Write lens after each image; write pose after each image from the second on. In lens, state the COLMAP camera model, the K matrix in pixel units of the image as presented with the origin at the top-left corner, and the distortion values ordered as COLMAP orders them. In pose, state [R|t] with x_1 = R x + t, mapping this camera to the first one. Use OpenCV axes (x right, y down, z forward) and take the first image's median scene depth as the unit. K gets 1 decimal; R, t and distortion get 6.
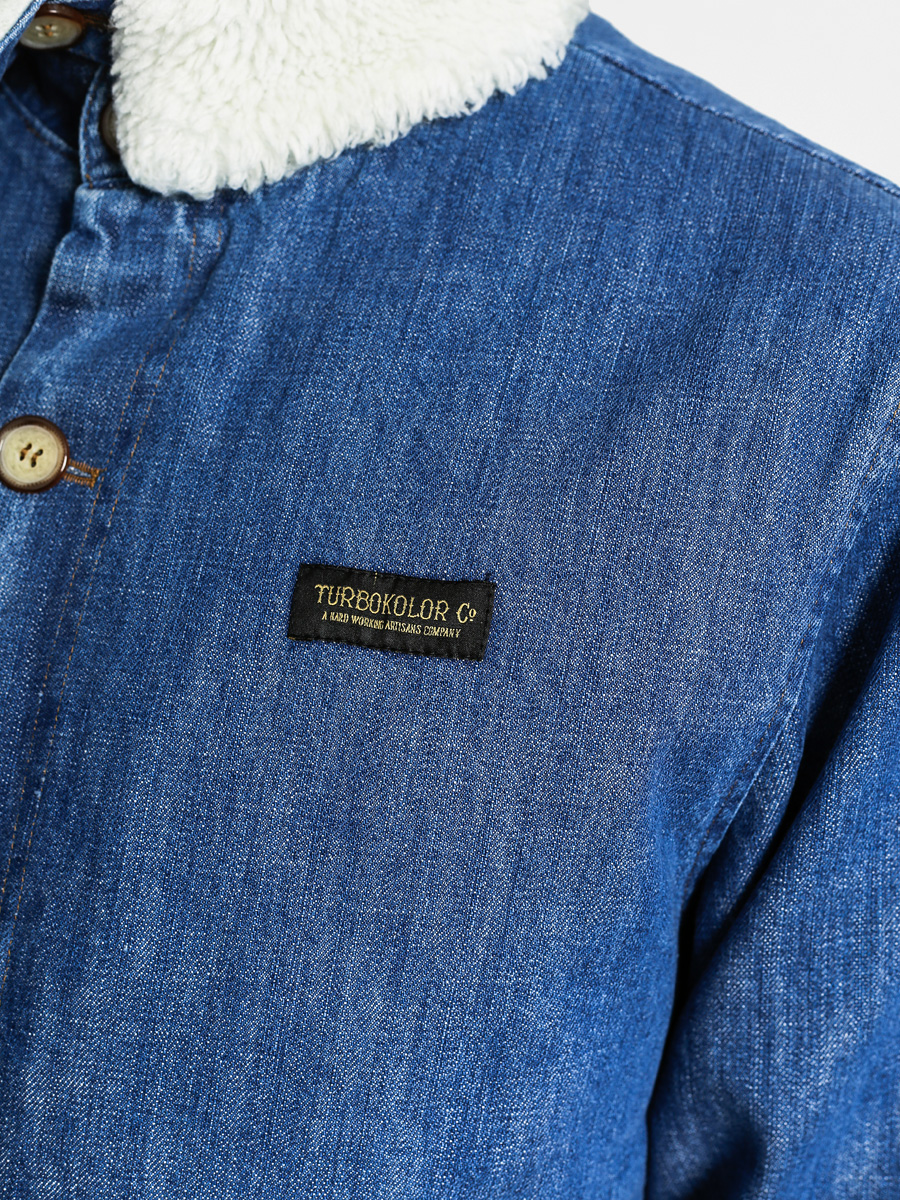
lens RADIAL K [[1553.2, 0, 450.0], [0, 1553.2, 537.7], [0, 0, 1]] dist [0.102662, 0.024544]
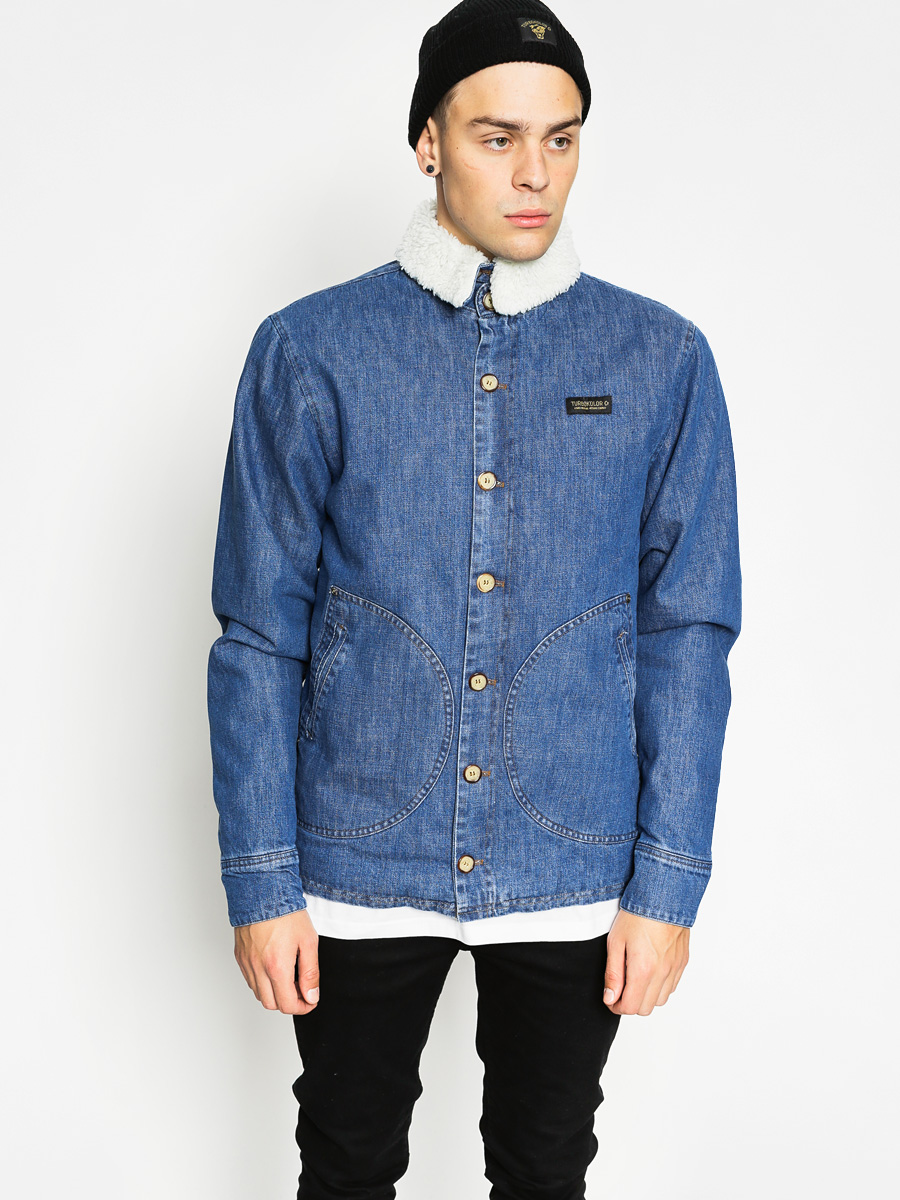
lens RADIAL K [[1553.2, 0, 450.0], [0, 1553.2, 537.7], [0, 0, 1]] dist [0.102662, 0.024544]
pose [[0.917793, -0.120298, 0.378396, -2.060393], [0.159855, 0.984303, -0.074799, 0.666312], [-0.363458, 0.129138, 0.922617, -2.787394]]
